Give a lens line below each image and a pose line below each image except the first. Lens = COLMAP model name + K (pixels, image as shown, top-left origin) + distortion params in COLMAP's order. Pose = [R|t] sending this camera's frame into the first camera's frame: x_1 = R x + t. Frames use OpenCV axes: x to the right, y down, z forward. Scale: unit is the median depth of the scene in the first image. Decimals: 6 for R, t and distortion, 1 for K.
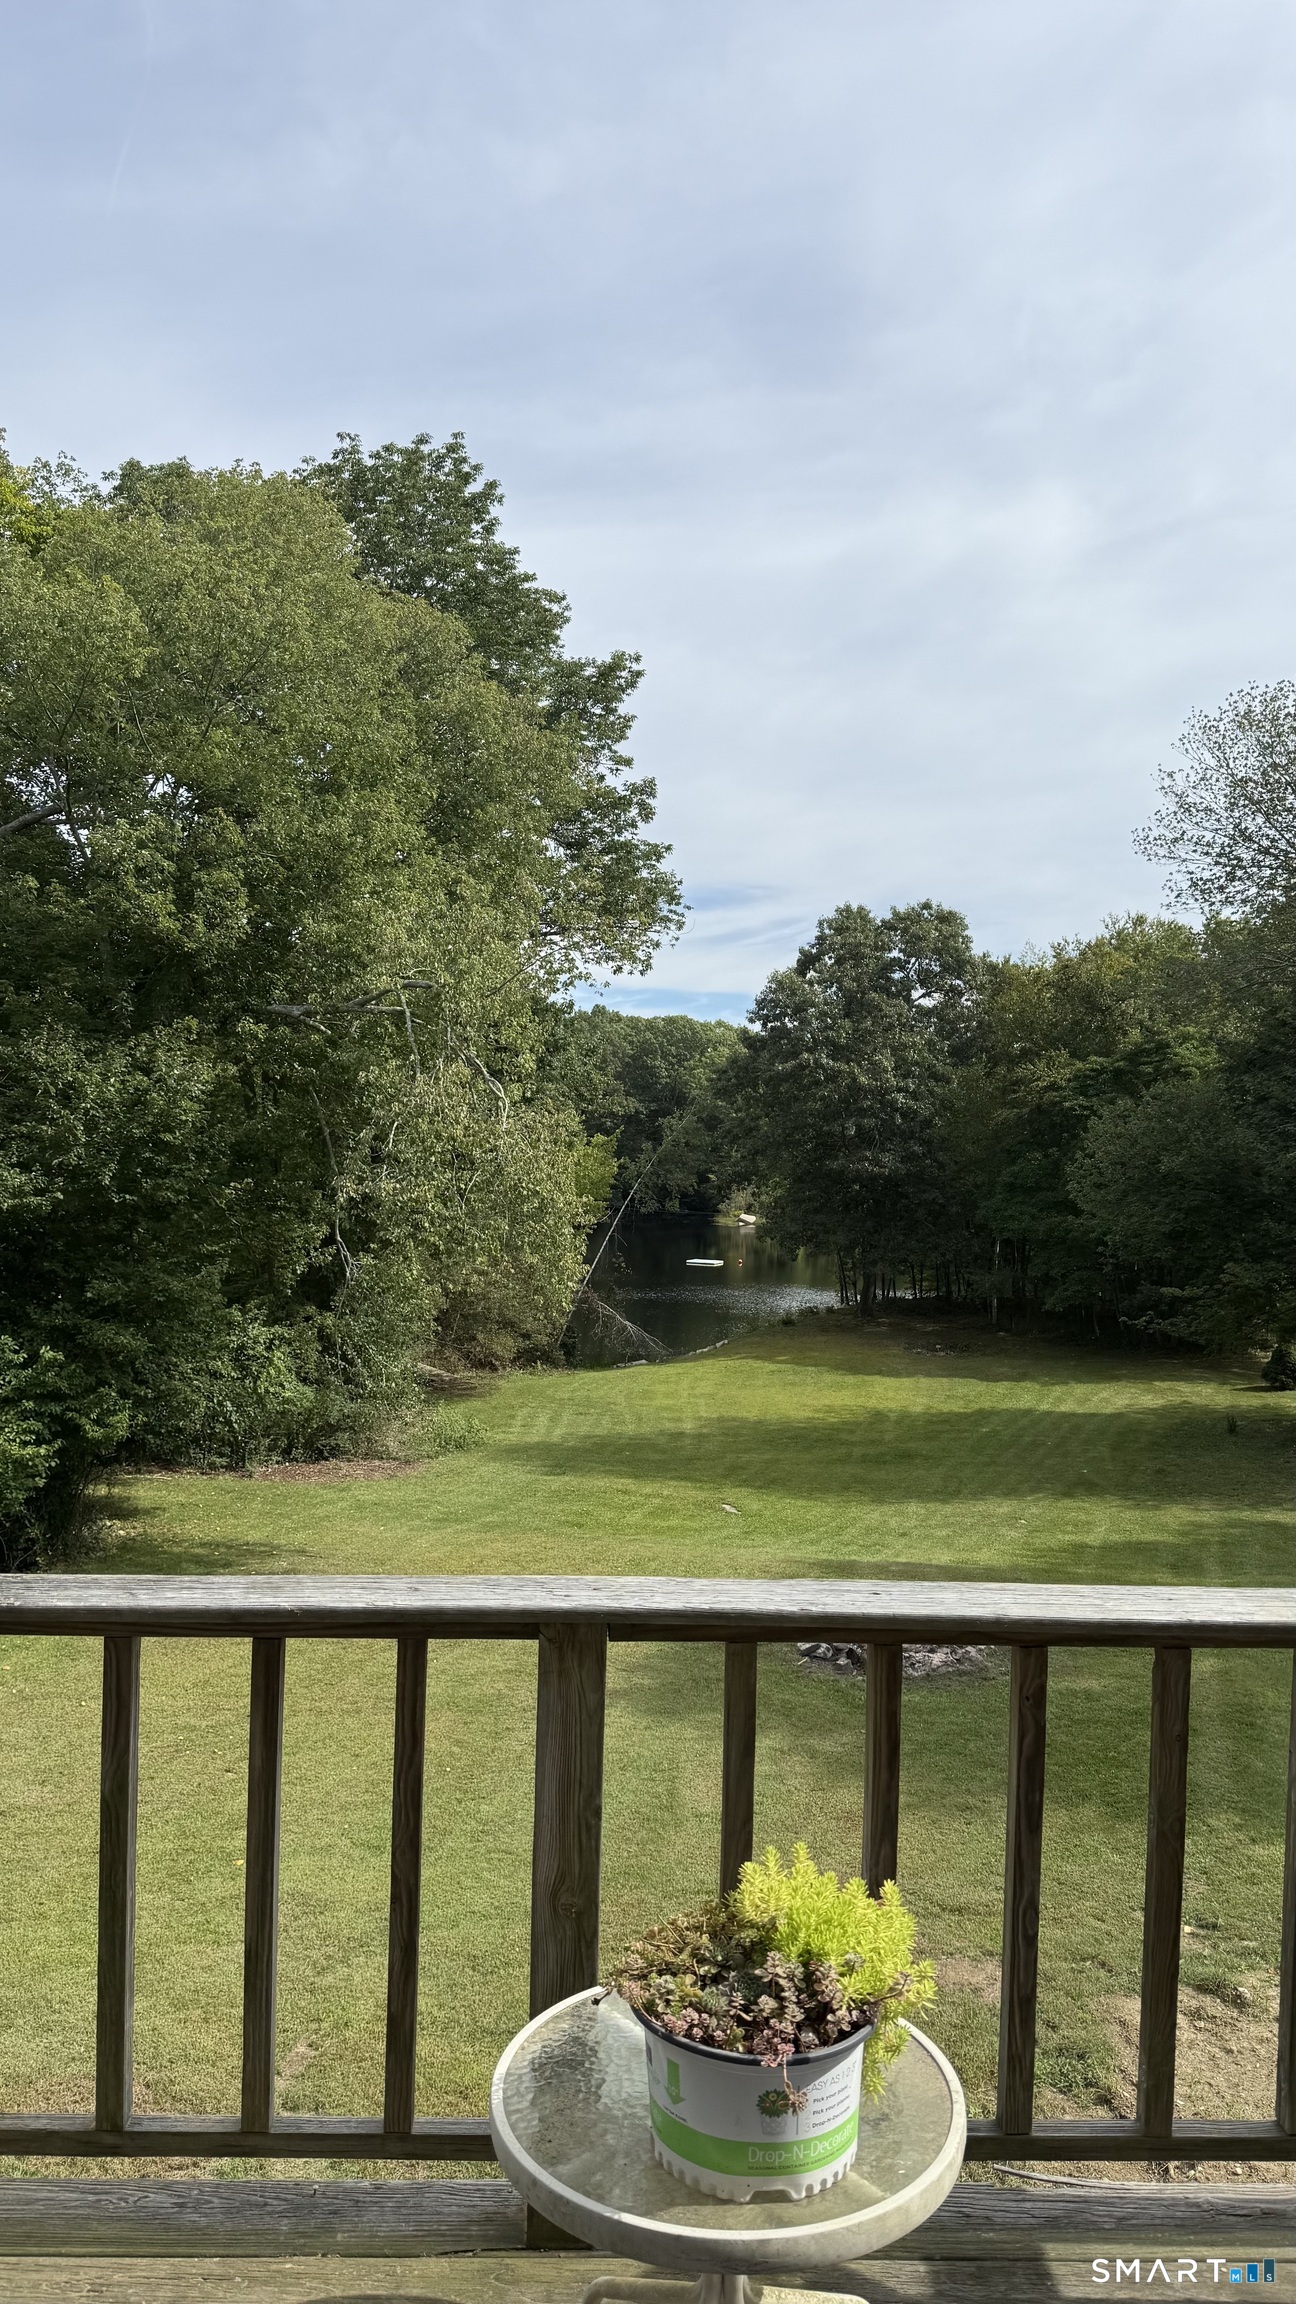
lens RADIAL K [[1629.4, 0, 647.7], [0, 1629.4, 1165.1], [0, 0, 1]] dist [0.060938, 0.000265]
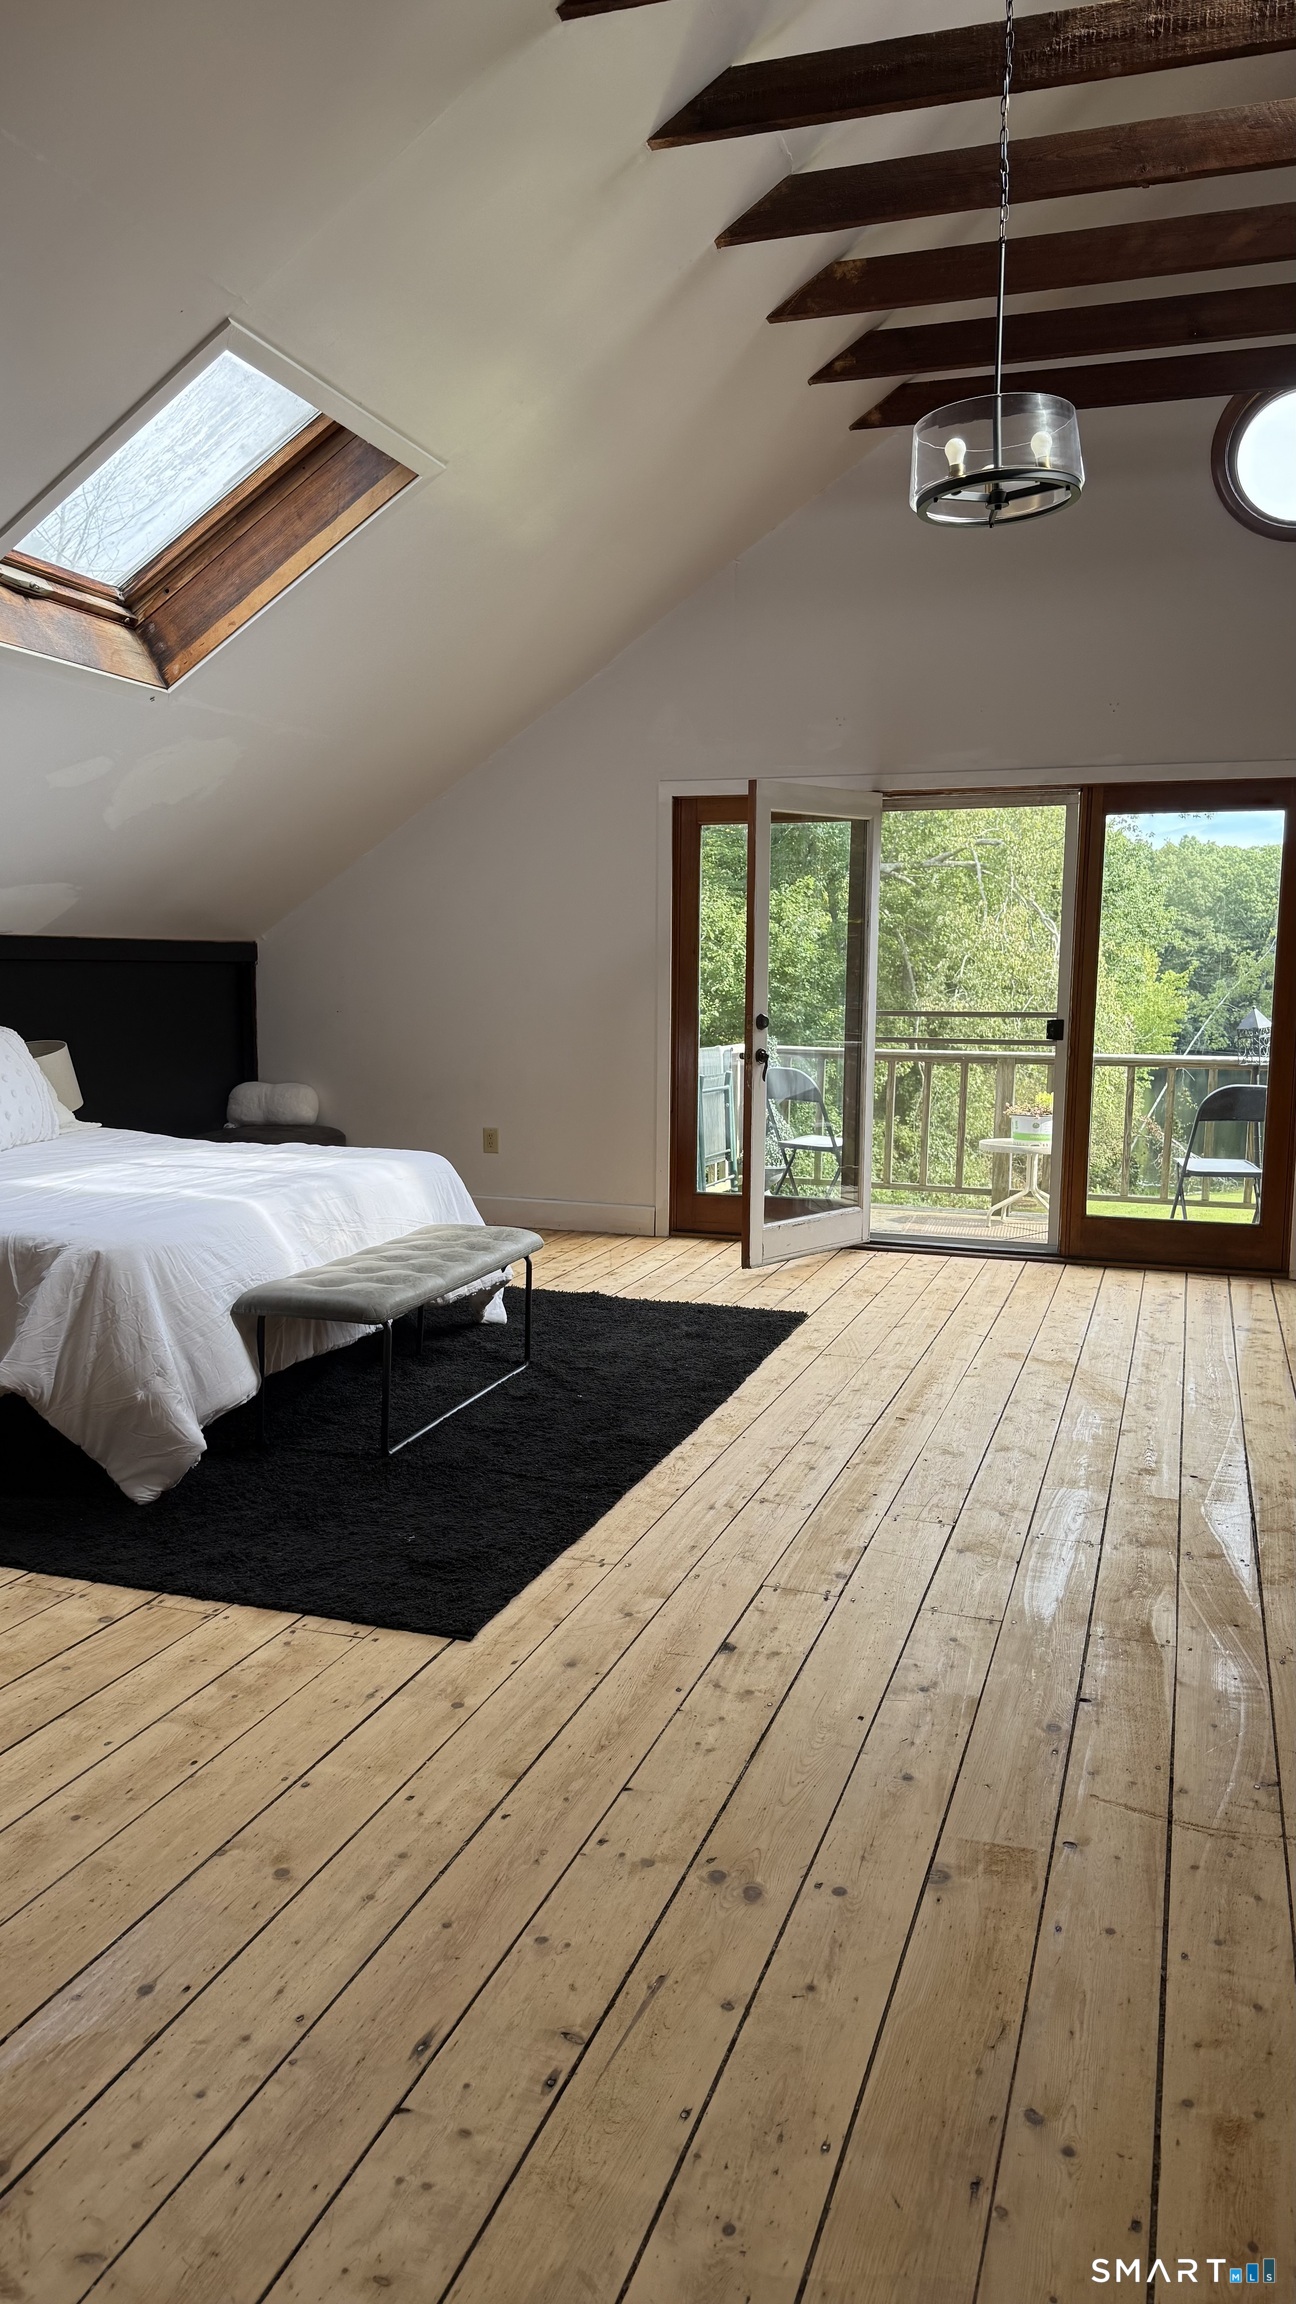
lens RADIAL K [[1629.4, 0, 641.7], [0, 1629.4, 1162.1], [0, 0, 1]] dist [0.060938, 0.000265]
pose [[0.938698, 0.029807, -0.343449, 0.044458], [0.002319, 0.995687, 0.092752, 0.013538], [0.344732, -0.087862, 0.934580, -0.256896]]
